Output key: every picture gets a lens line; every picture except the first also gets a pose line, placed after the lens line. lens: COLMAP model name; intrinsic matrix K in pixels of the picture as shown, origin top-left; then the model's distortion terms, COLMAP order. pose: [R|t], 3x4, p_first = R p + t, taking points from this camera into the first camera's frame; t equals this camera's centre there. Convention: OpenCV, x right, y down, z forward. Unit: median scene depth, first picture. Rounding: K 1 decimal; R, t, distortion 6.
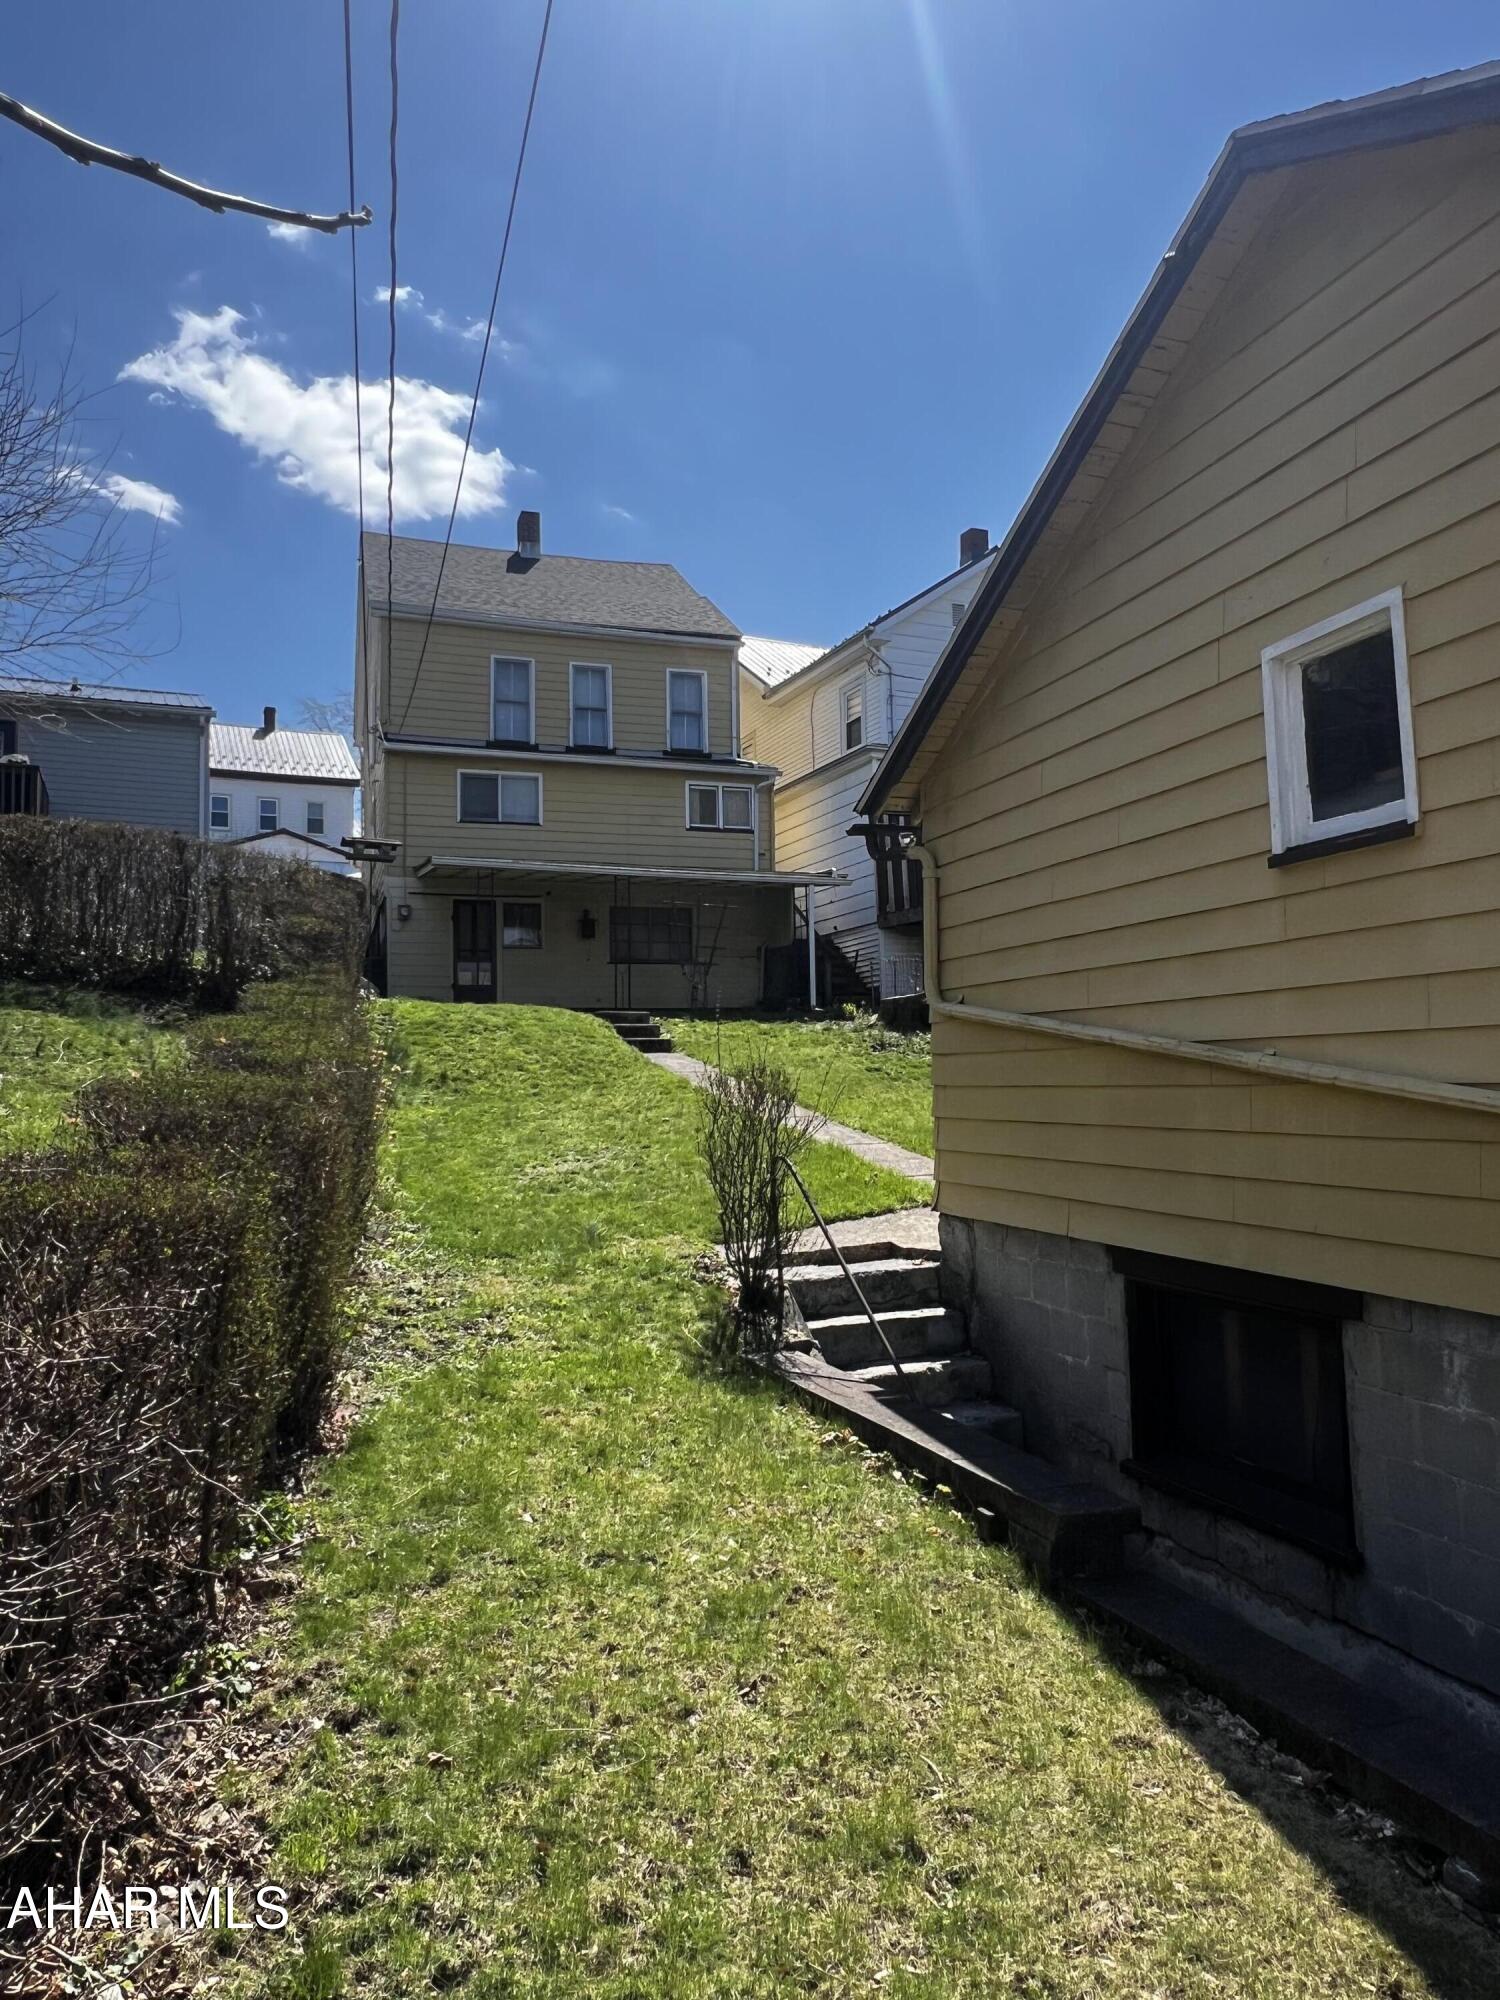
lens RADIAL K [[1315.6, 0, 744.9], [0, 1315.6, 997.1], [0, 0, 1]] dist [0.004523, 0.000814]
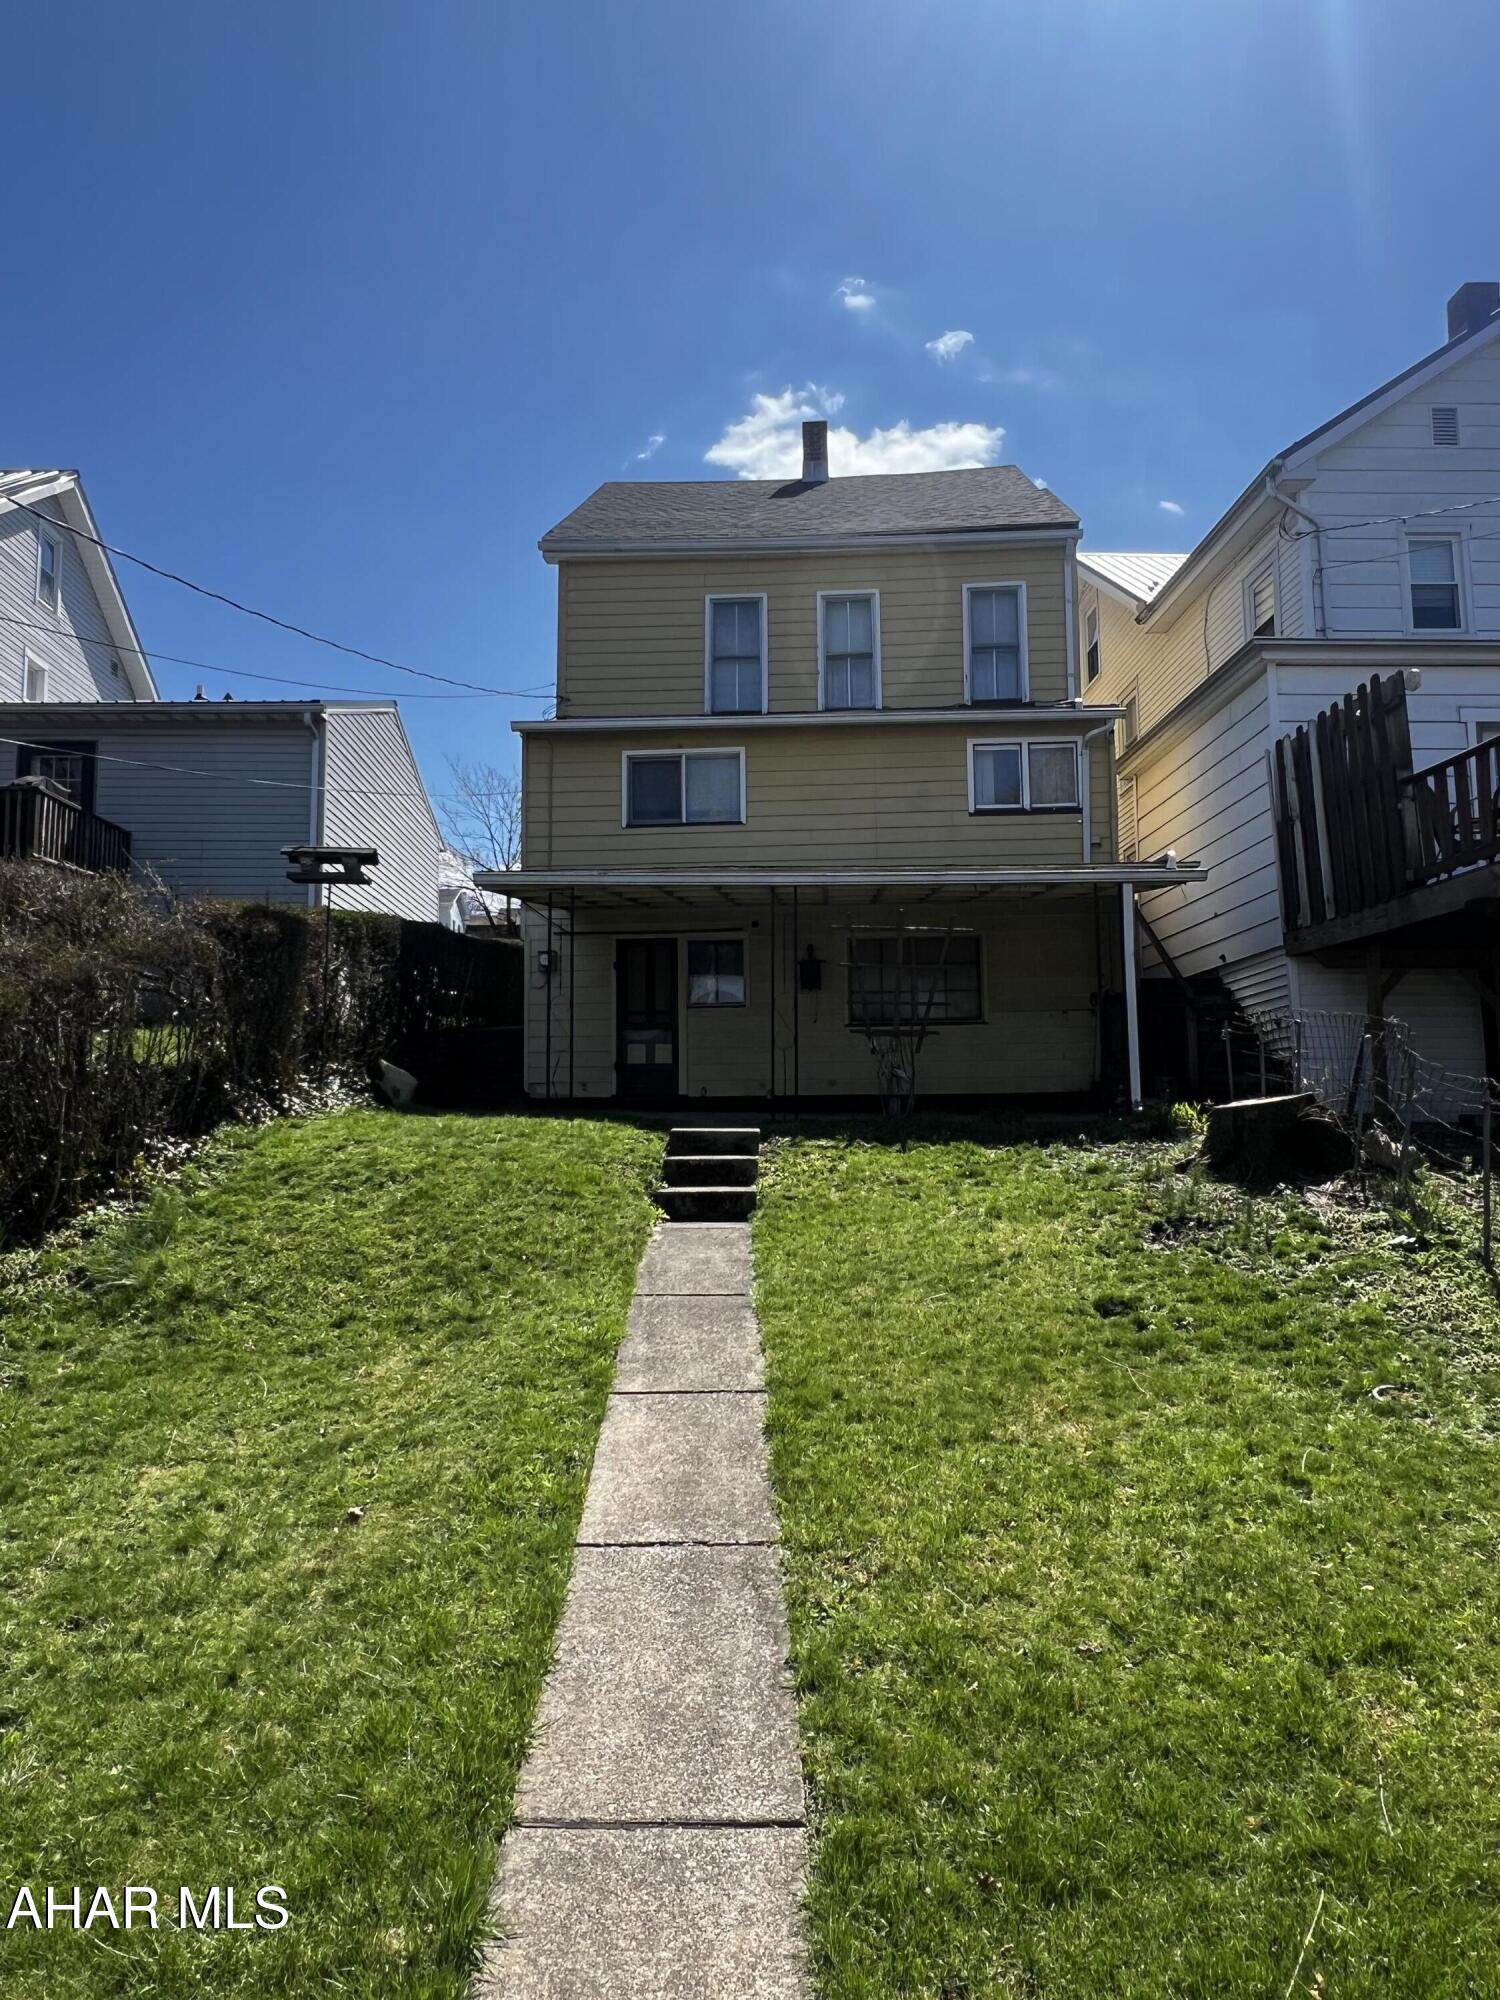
lens RADIAL K [[1315.6, 0, 758.5], [0, 1315.6, 992.0], [0, 0, 1]] dist [0.004523, 0.000814]
pose [[0.927220, -0.030354, -0.373285, 0.095731], [0.017129, 0.999104, -0.038694, -0.017714], [0.374126, 0.029484, 0.926909, 0.364680]]
